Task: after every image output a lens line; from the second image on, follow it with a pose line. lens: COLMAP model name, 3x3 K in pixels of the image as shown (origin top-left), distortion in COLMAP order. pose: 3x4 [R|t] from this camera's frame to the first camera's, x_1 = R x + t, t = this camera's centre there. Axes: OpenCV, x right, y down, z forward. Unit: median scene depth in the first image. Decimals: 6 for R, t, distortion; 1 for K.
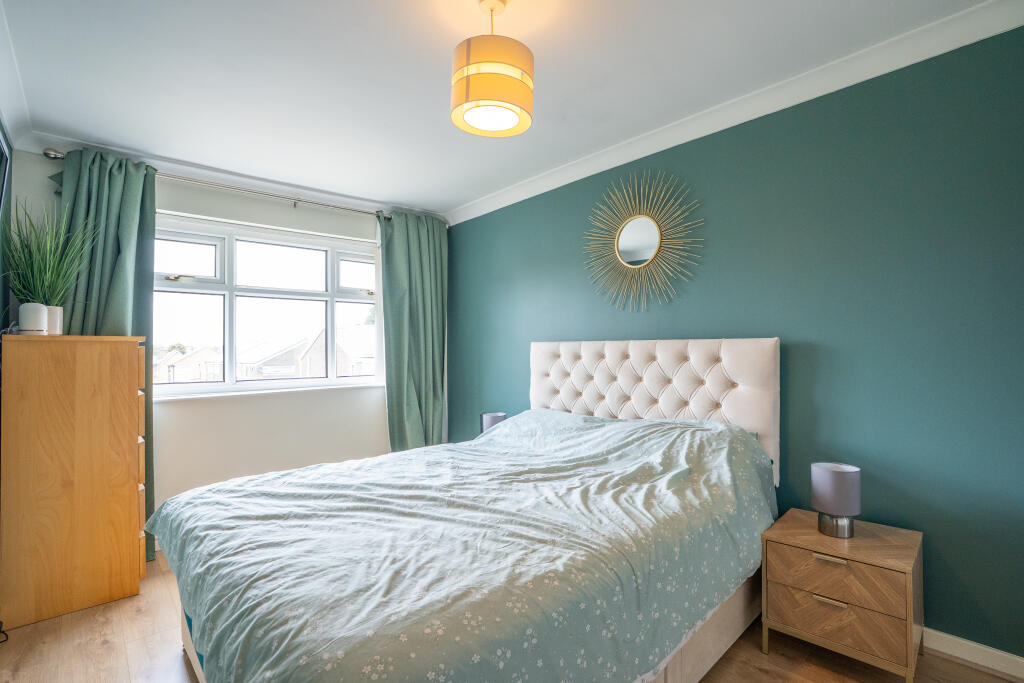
lens RADIAL K [[483.5, 0, 513.1], [0, 483.5, 342.3], [0, 0, 1]] dist [-0.073380, 0.030111]
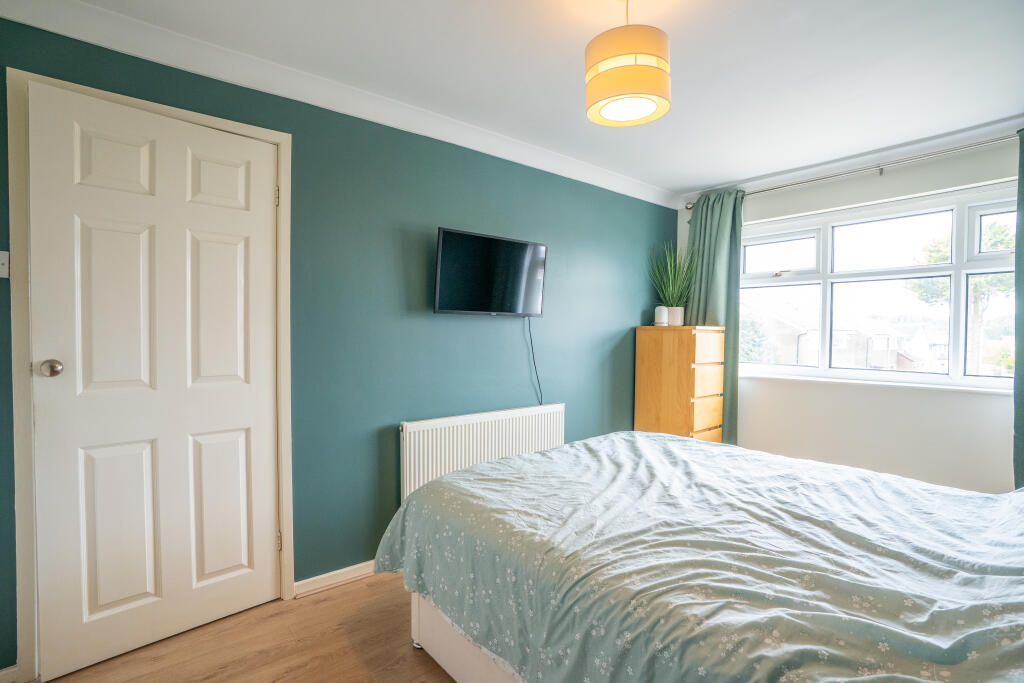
lens RADIAL K [[483.5, 0, 513.1], [0, 483.5, 342.3], [0, 0, 1]] dist [-0.073380, 0.030111]
pose [[-0.065625, 0.028977, -0.997424, 0.803391], [0.006844, 0.999568, 0.028589, -0.011393], [0.997821, -0.004951, -0.065795, 0.682750]]
